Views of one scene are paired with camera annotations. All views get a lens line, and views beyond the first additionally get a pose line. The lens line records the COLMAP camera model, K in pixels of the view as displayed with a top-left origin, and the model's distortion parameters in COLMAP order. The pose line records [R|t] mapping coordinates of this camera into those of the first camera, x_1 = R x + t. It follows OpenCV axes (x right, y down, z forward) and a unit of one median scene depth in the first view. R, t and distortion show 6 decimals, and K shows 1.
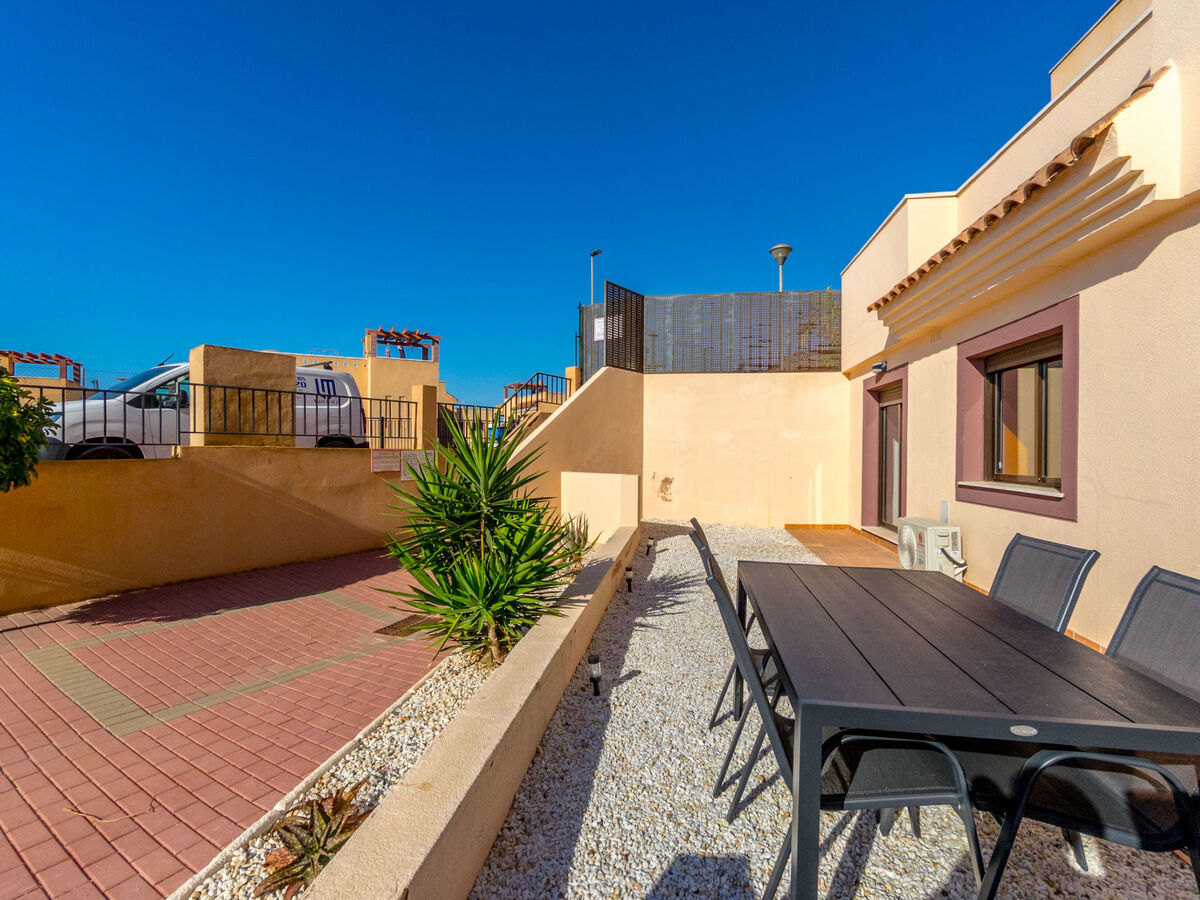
lens RADIAL K [[573.6, 0, 601.8], [0, 573.6, 457.5], [0, 0, 1]] dist [-0.004893, 0.001550]
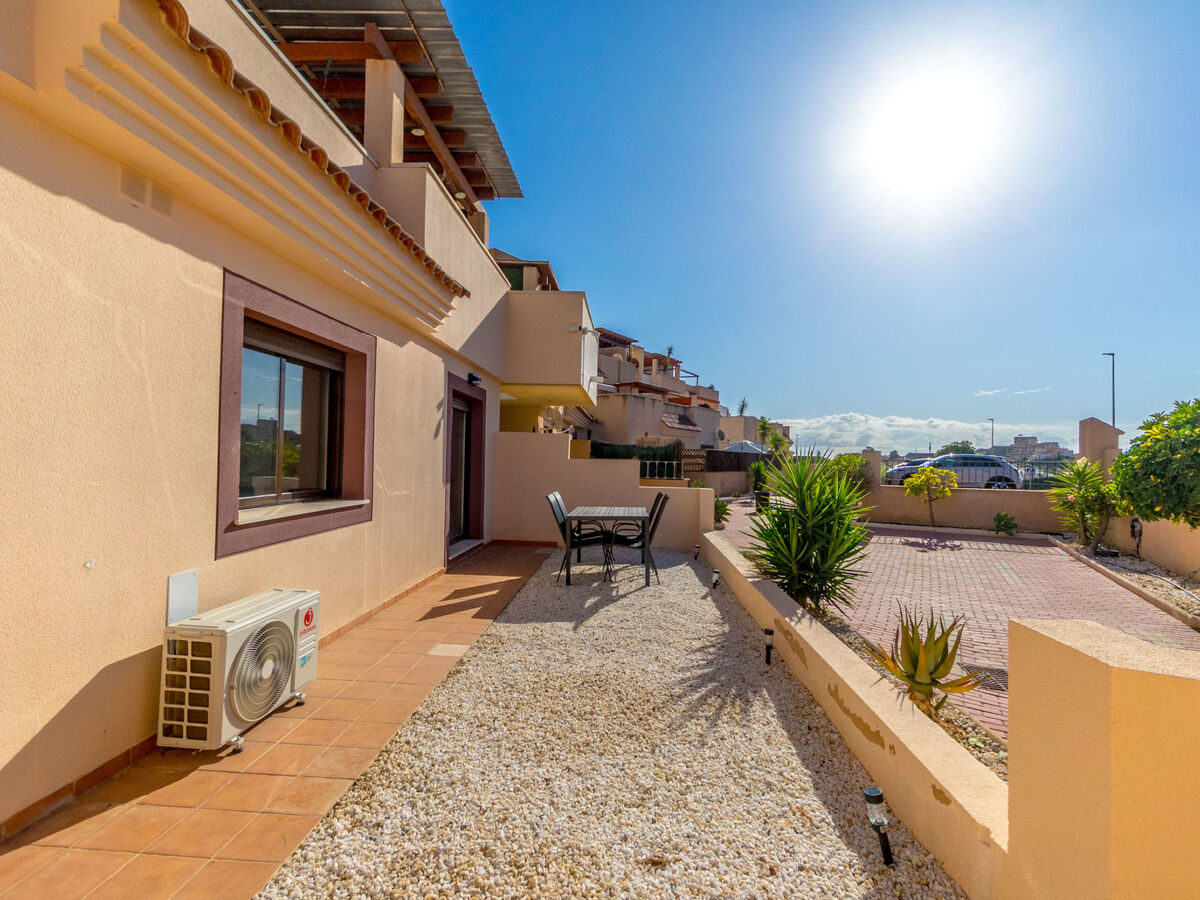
lens RADIAL K [[573.6, 0, 602.9], [0, 573.6, 451.4], [0, 0, 1]] dist [-0.004893, 0.001550]
pose [[-0.994532, -0.024230, -0.101587, 0.265836], [-0.024762, 0.999685, 0.003975, -0.030810], [0.101459, 0.006468, -0.994819, 1.319156]]
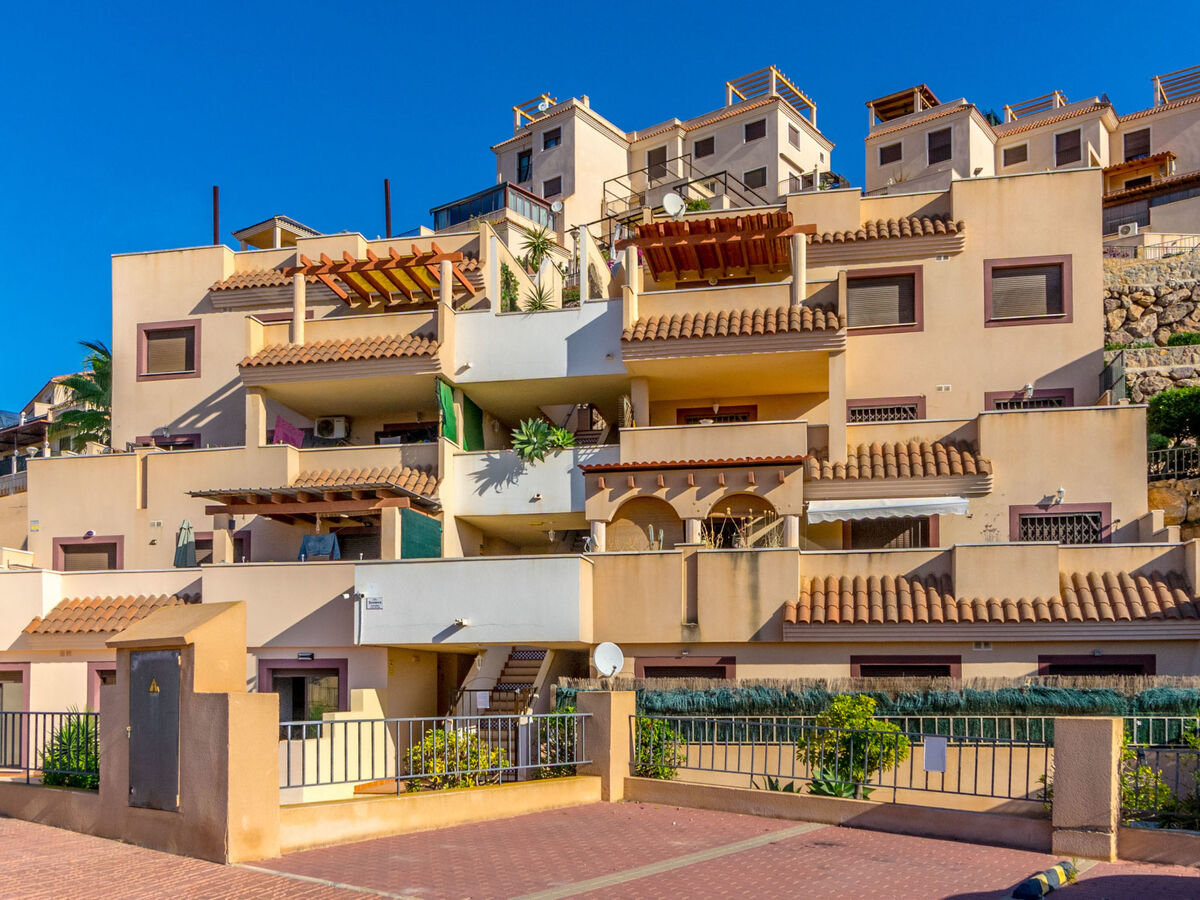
lens RADIAL K [[1102.7, 0, 641.4], [0, 1102.7, 664.4], [0, 0, 1]] dist [0.001114, 0.000000]
pose [[0.017596, 0.020720, 0.999630, -2.743838], [0.020755, 0.999562, -0.021084, -0.054549], [-0.999630, 0.021118, 0.017158, -0.870887]]
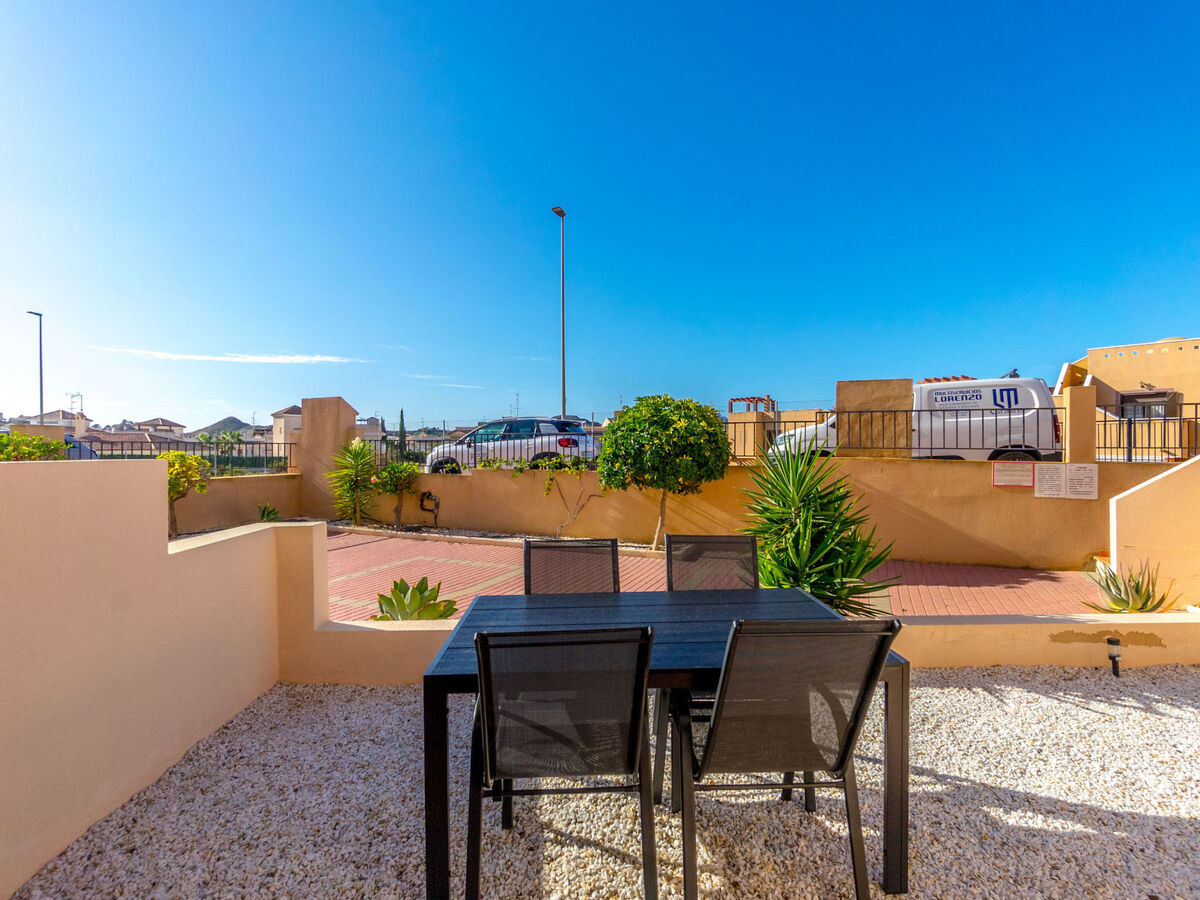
lens RADIAL K [[573.6, 0, 608.3], [0, 573.6, 455.1], [0, 0, 1]] dist [-0.004893, 0.001550]
pose [[0.194948, 0.005660, -0.980797, 0.462972], [-0.018224, 0.999832, 0.002147, -0.017159], [0.980644, 0.017456, 0.195018, 0.196449]]
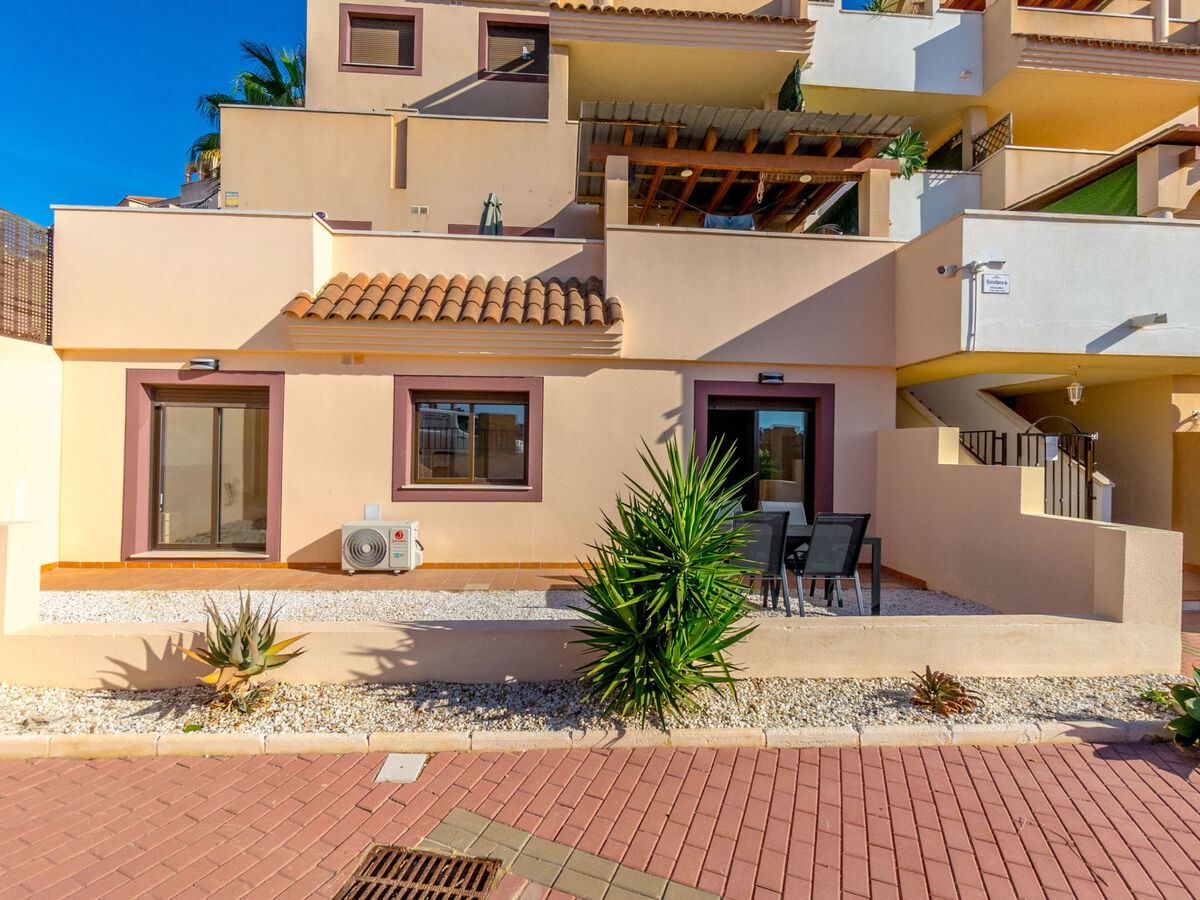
lens RADIAL K [[573.6, 0, 604.1], [0, 573.6, 449.3], [0, 0, 1]] dist [-0.004893, 0.001550]
pose [[-0.222688, -0.002414, 0.974887, -0.576103], [0.002324, 0.999993, 0.003007, -0.033862], [-0.974887, 0.002935, -0.222681, 0.699649]]
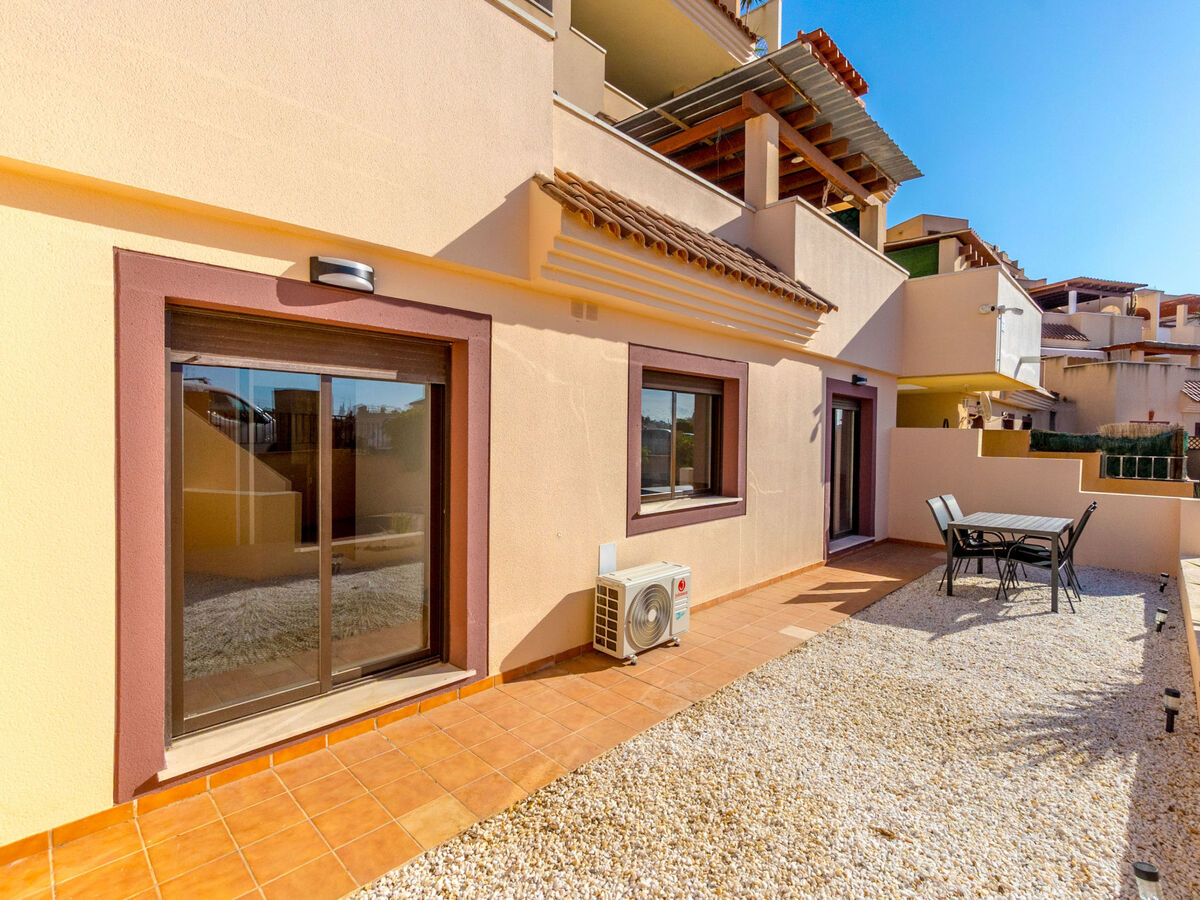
lens RADIAL K [[573.6, 0, 606.2], [0, 573.6, 449.9], [0, 0, 1]] dist [-0.004893, 0.001550]
pose [[-0.815212, -0.025772, 0.578589, 0.149374], [-0.002536, 0.999159, 0.040932, -0.067934], [-0.579157, 0.031901, -0.814592, 1.406811]]
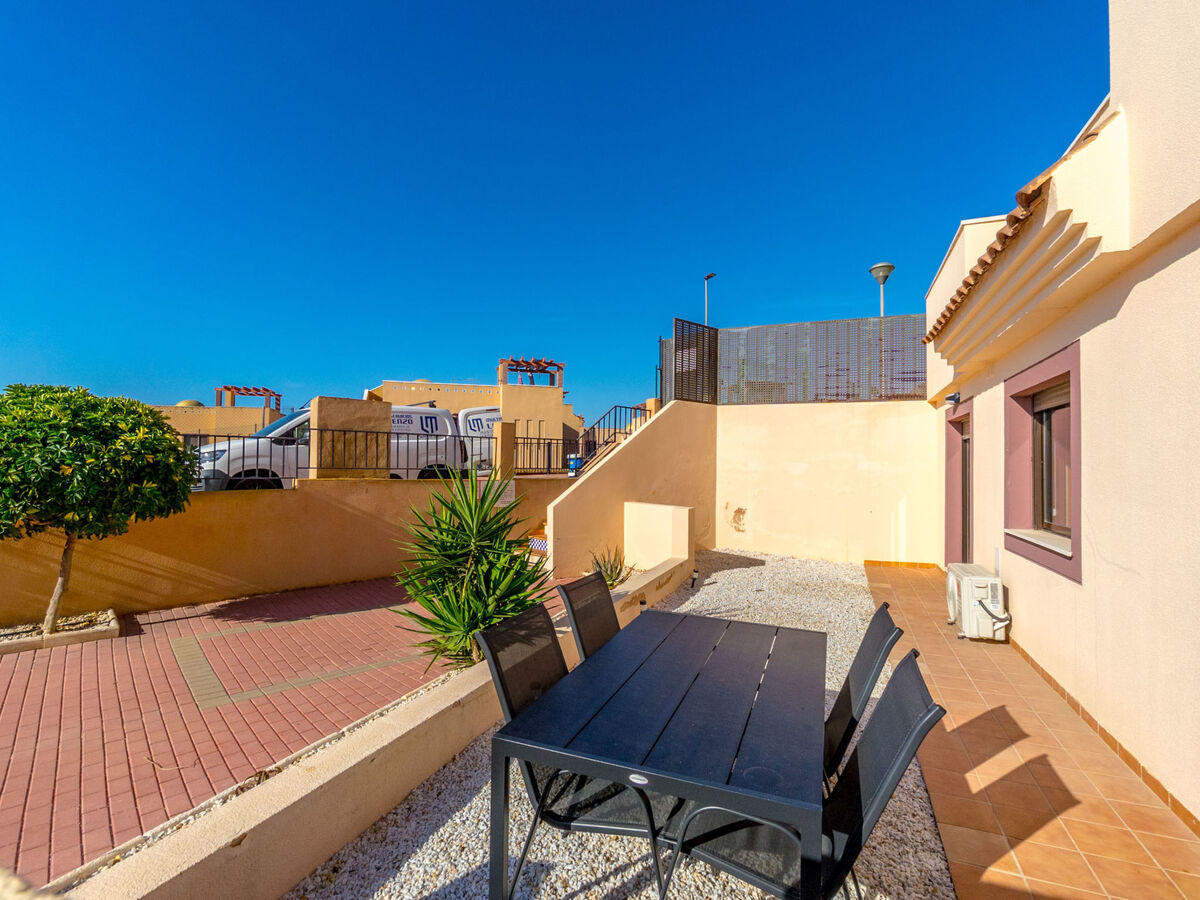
lens RADIAL K [[573.6, 0, 602.8], [0, 573.6, 454.2], [0, 0, 1]] dist [-0.004893, 0.001550]
pose [[0.972325, 0.001794, -0.233623, 0.169953], [-0.010033, 0.999369, -0.034083, -0.033305], [0.233415, 0.035484, 0.971730, -0.046707]]
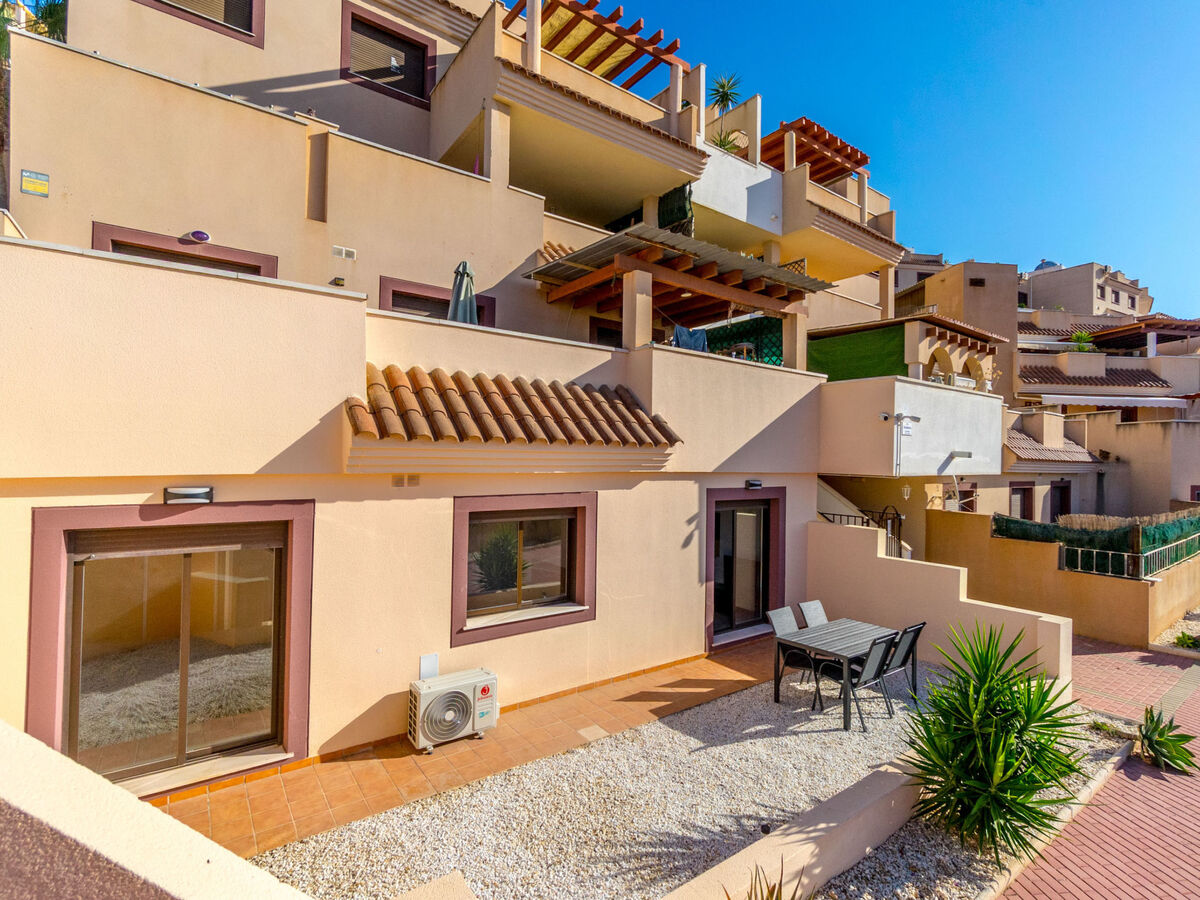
lens RADIAL K [[573.6, 0, 602.8], [0, 573.6, 452.6], [0, 0, 1]] dist [-0.004893, 0.001550]
pose [[-0.708164, -0.007207, 0.706011, -0.255945], [-0.006340, 0.999972, 0.003849, -0.238304], [-0.706020, -0.001750, -0.708190, 1.296661]]
